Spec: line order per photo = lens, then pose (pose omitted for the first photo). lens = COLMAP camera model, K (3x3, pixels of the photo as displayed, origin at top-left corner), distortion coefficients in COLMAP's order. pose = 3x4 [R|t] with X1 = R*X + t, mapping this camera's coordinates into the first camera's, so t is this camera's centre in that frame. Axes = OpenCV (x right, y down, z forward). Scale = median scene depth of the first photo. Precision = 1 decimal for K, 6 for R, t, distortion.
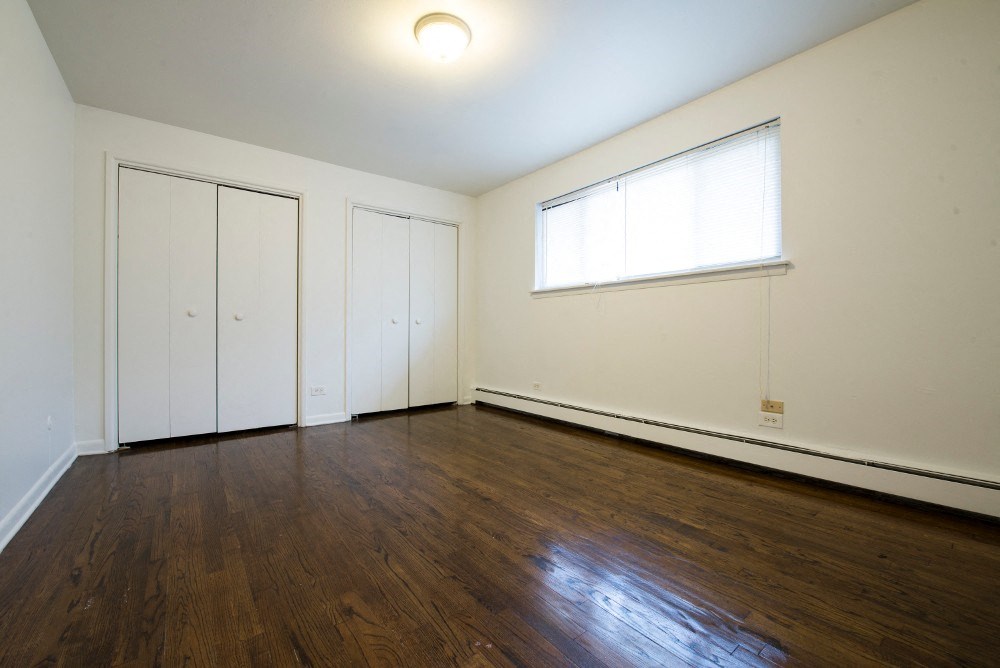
lens RADIAL K [[406.4, 0, 497.4], [0, 406.4, 329.9], [0, 0, 1]] dist [-0.011569, -0.000150]
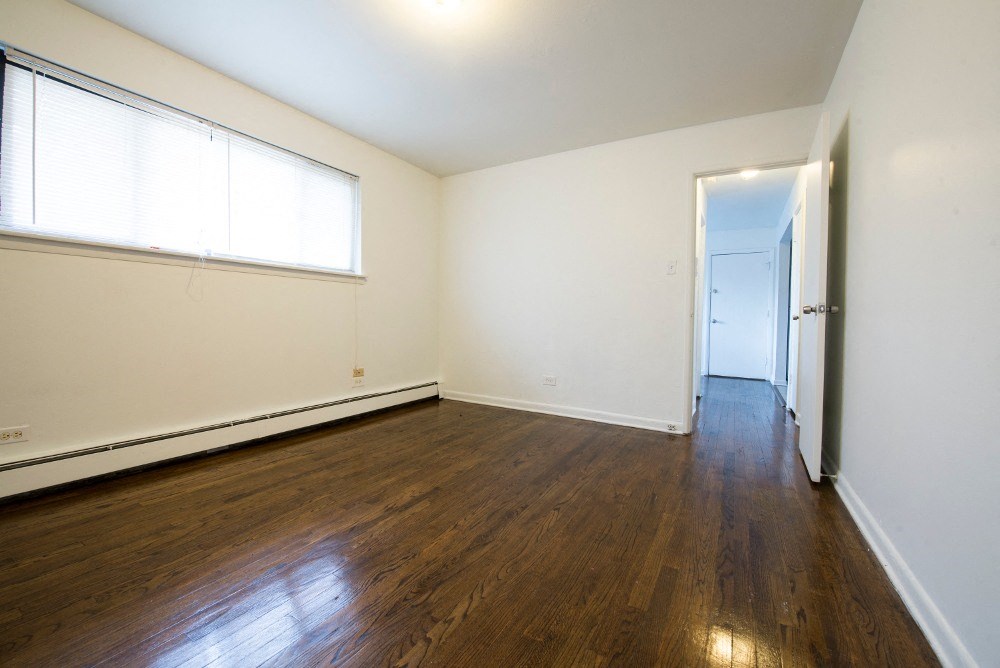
lens RADIAL K [[406.4, 0, 497.4], [0, 406.4, 329.9], [0, 0, 1]] dist [-0.011569, -0.000150]
pose [[-0.368298, -0.020803, 0.929475, -0.837170], [-0.012286, 0.999771, 0.017508, 0.001204], [-0.929627, -0.004972, -0.368469, 1.015851]]
